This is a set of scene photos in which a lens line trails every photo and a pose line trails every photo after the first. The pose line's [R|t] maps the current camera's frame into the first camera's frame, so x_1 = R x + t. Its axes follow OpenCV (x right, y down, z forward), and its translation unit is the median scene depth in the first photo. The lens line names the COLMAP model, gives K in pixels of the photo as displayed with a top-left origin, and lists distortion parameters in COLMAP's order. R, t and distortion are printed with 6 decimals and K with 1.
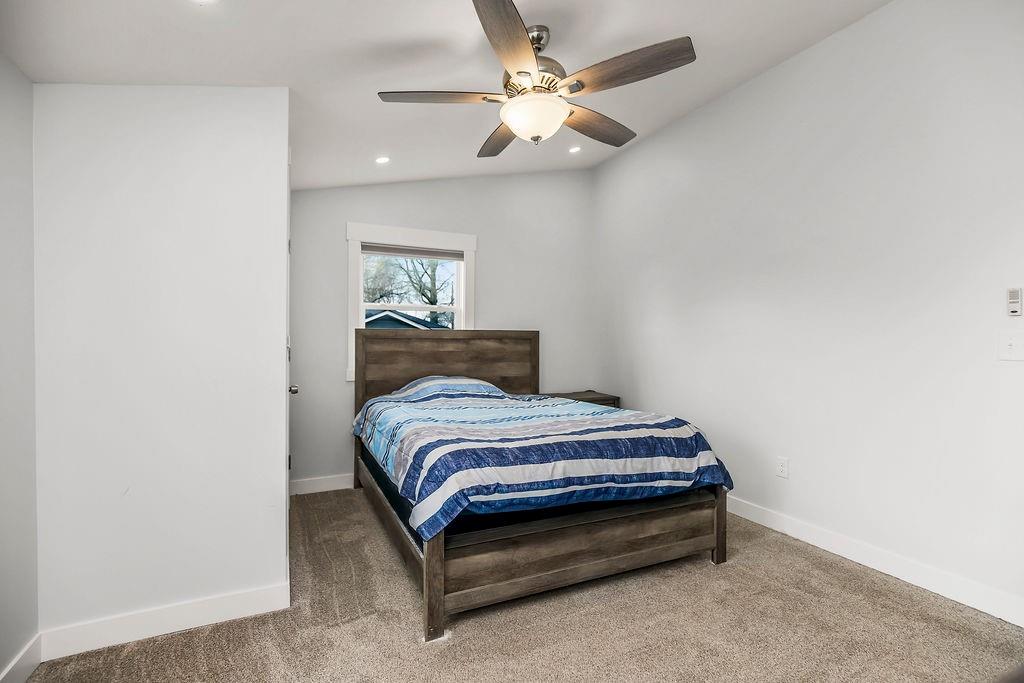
lens RADIAL K [[484.3, 0, 512.0], [0, 484.3, 341.5], [0, 0, 1]] dist [0.001631, 0.000615]
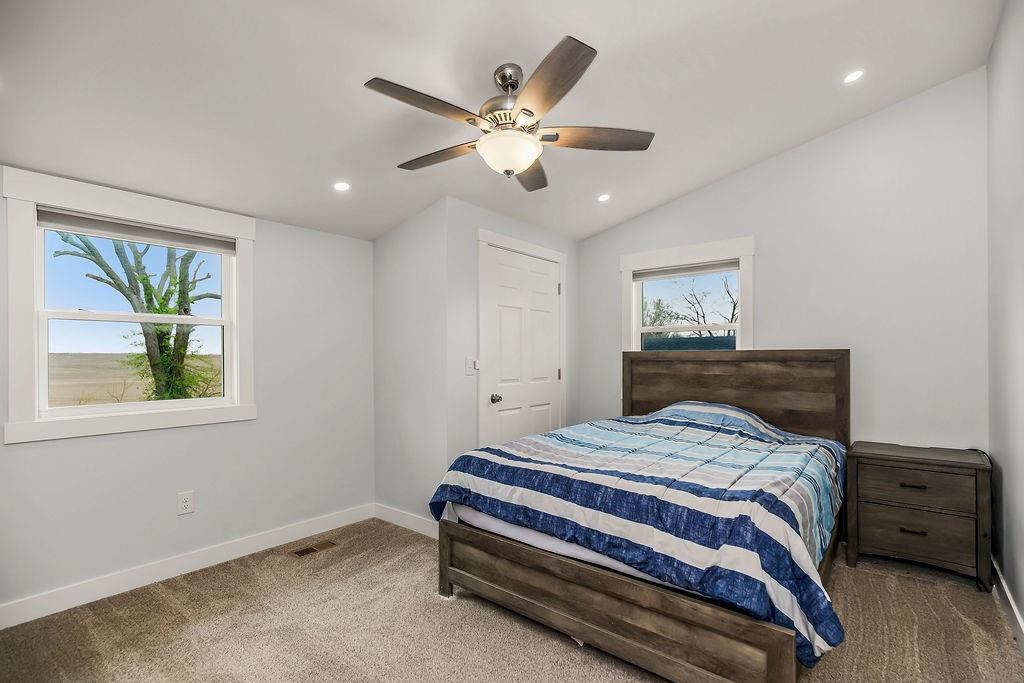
lens RADIAL K [[473.4, 0, 511.6], [0, 473.4, 354.3], [0, 0, 1]] dist [-0.000114, -0.000108]
pose [[0.425452, -0.011906, -0.904902, 0.515011], [0.002683, 0.999926, -0.011895, -0.008792], [0.904977, 0.002633, 0.425453, 0.298946]]
